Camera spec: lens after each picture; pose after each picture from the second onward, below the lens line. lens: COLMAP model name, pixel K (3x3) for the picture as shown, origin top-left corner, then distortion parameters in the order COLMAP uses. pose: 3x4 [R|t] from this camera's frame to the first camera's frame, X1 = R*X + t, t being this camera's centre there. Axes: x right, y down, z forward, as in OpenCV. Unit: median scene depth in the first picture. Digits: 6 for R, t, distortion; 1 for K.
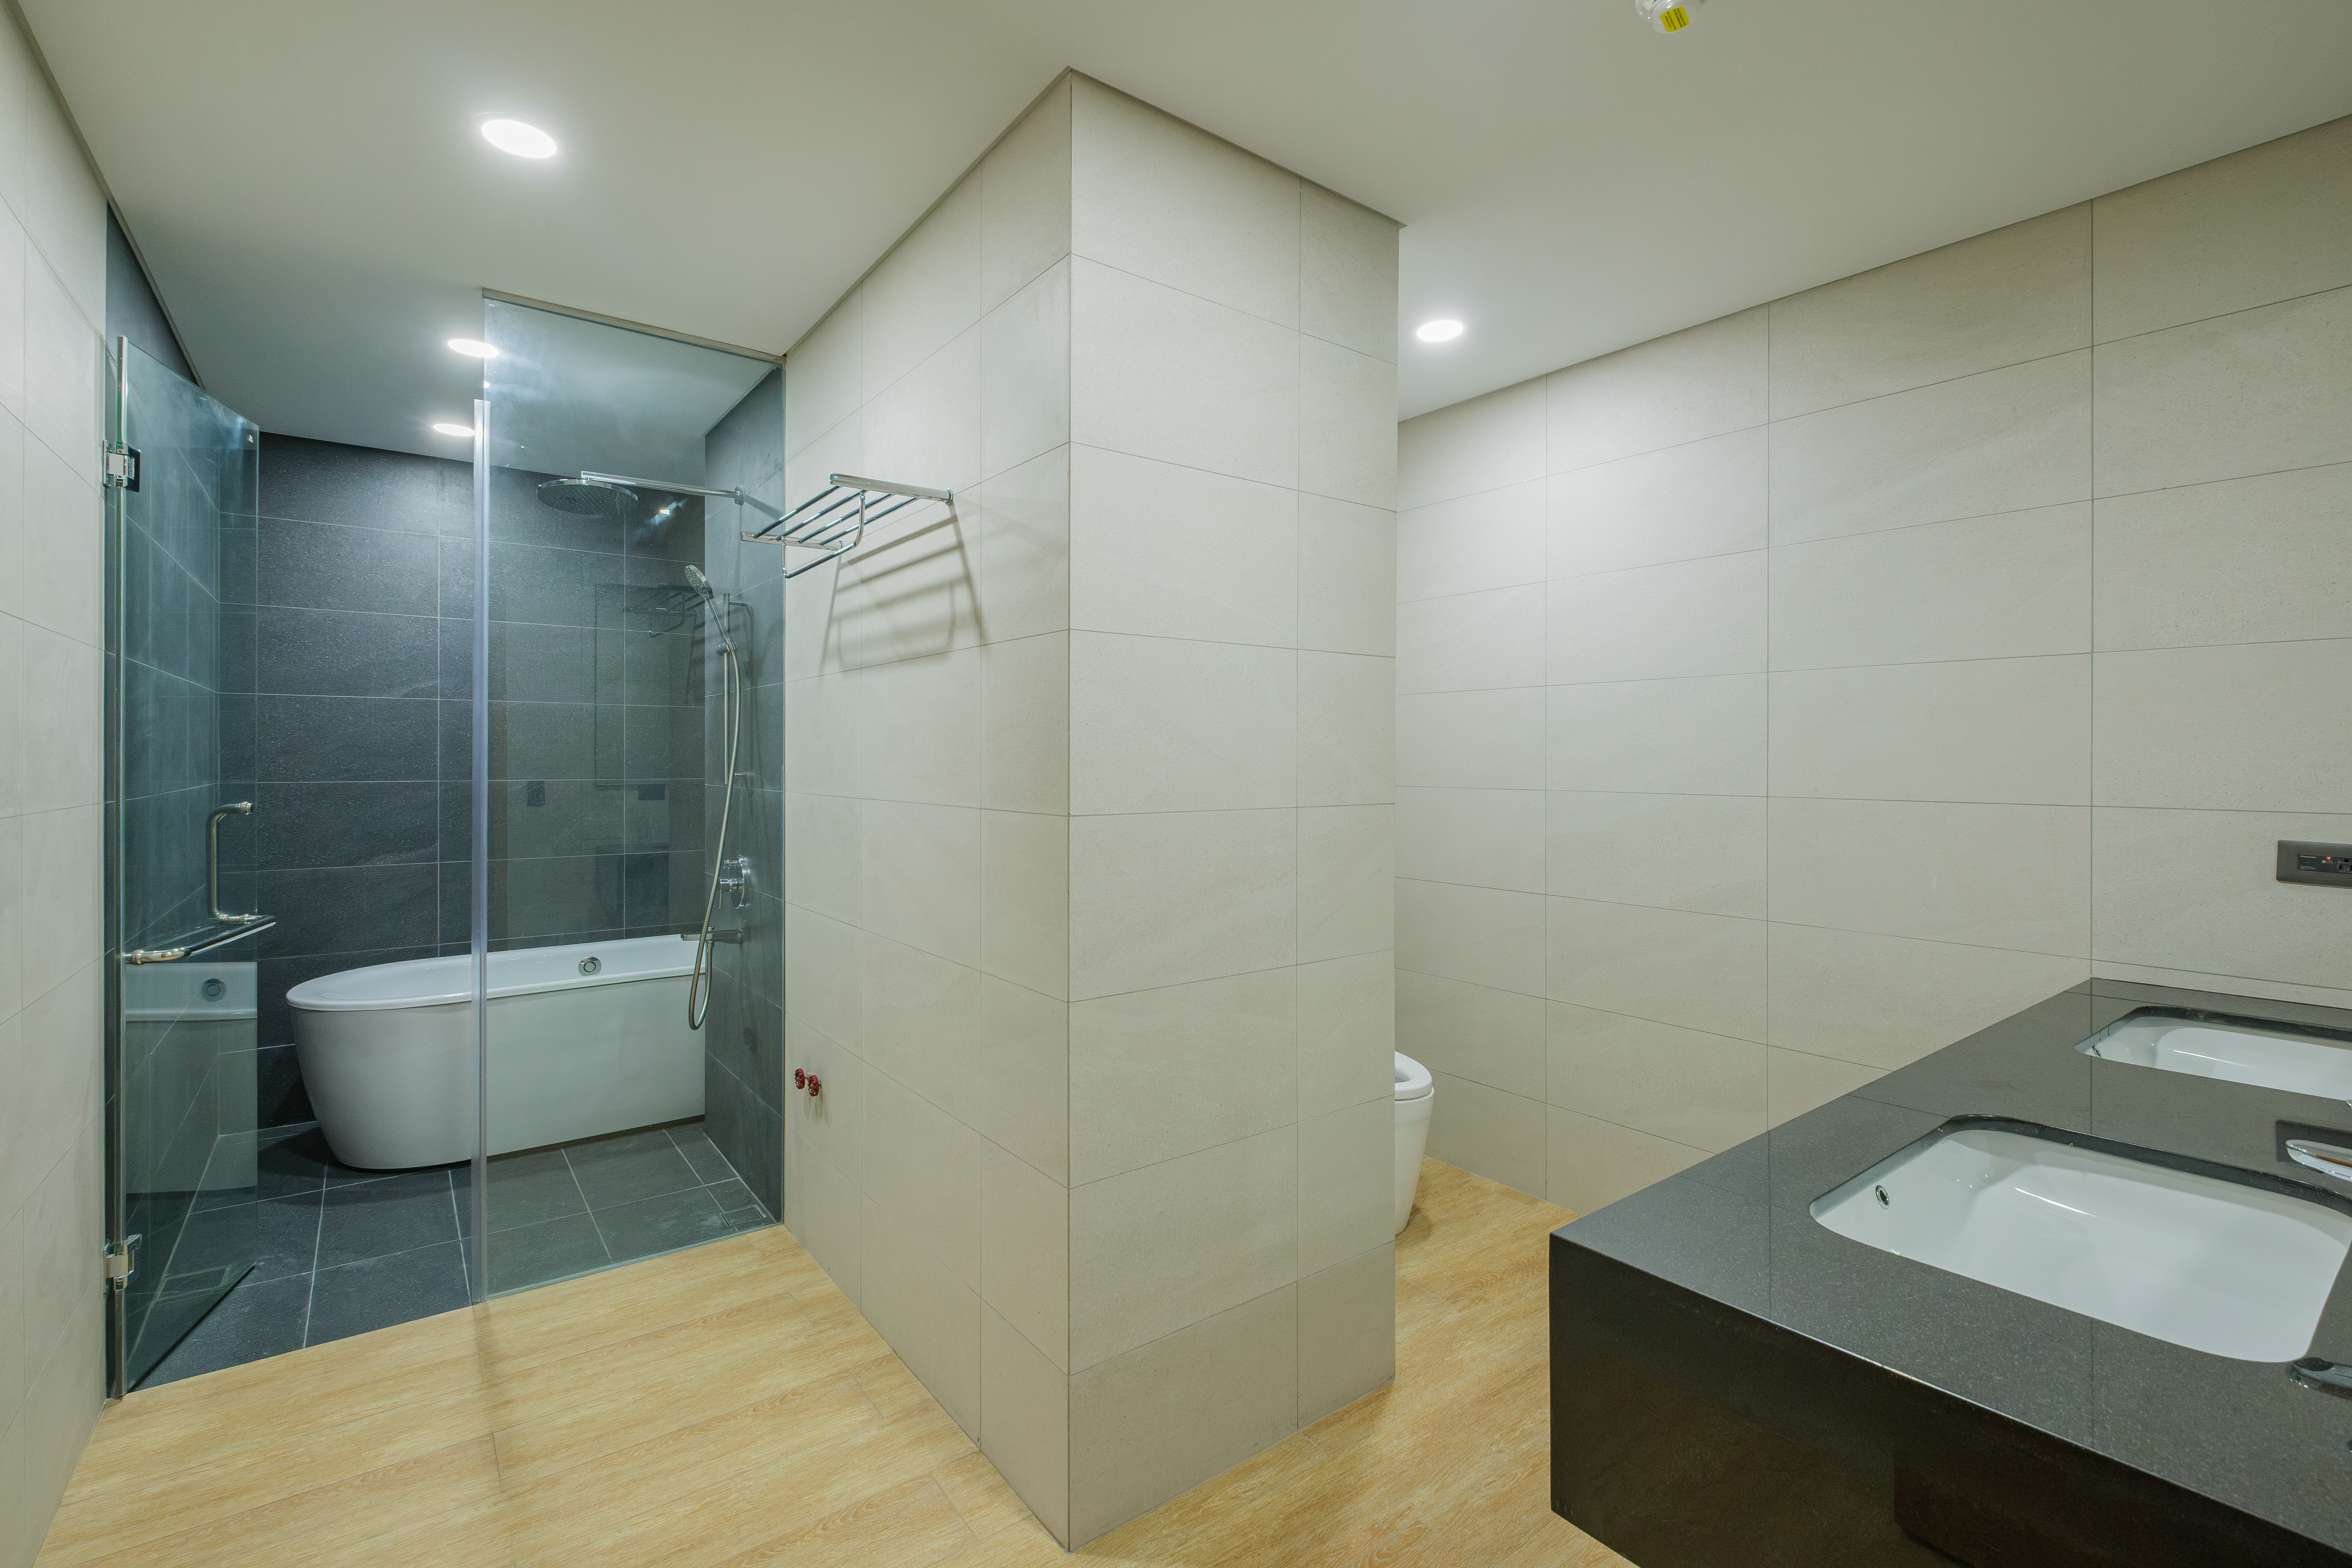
lens RADIAL K [[1038.5, 0, 1176.0], [0, 1038.5, 784.0], [0, 0, 1]] dist [0.000096, 0.000209]
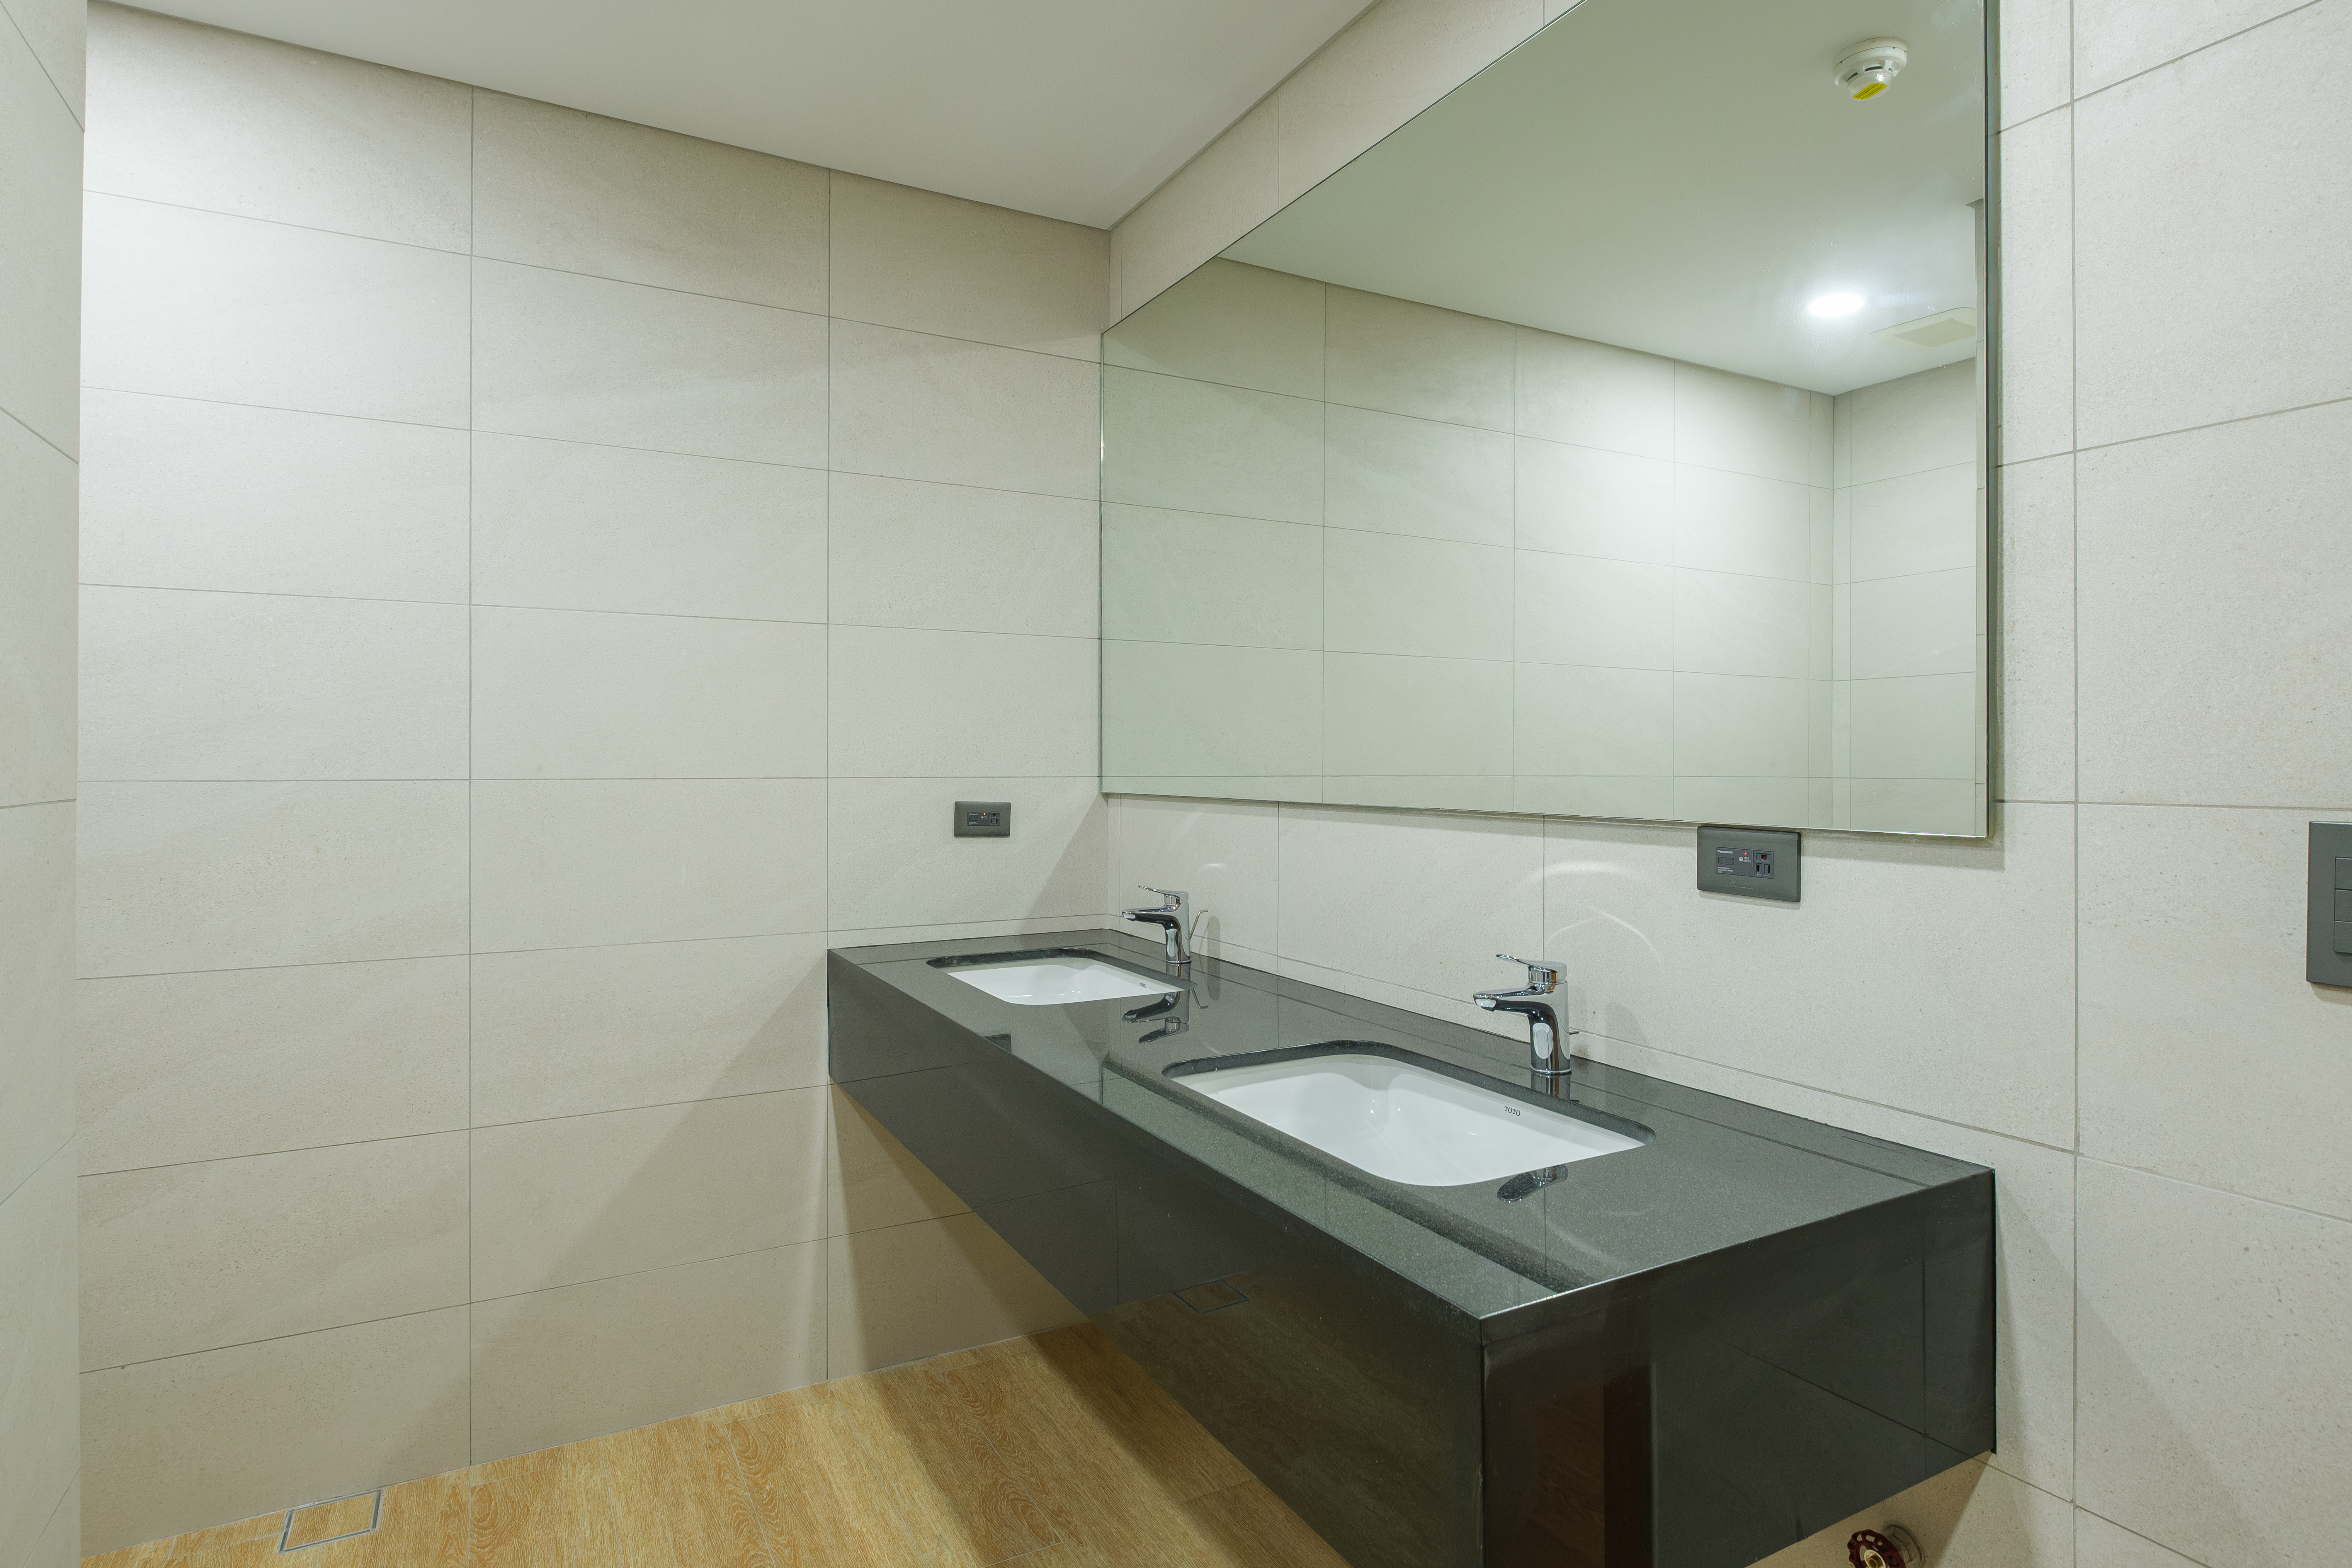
lens RADIAL K [[1224.9, 0, 1176.0], [0, 1224.9, 784.0], [0, 0, 1]] dist [-0.018942, -0.000581]
pose [[0.144125, -0.020917, 0.989338, -0.230206], [0.022064, 0.999596, 0.017919, 0.013518], [-0.989313, 0.019246, 0.144529, 0.491922]]
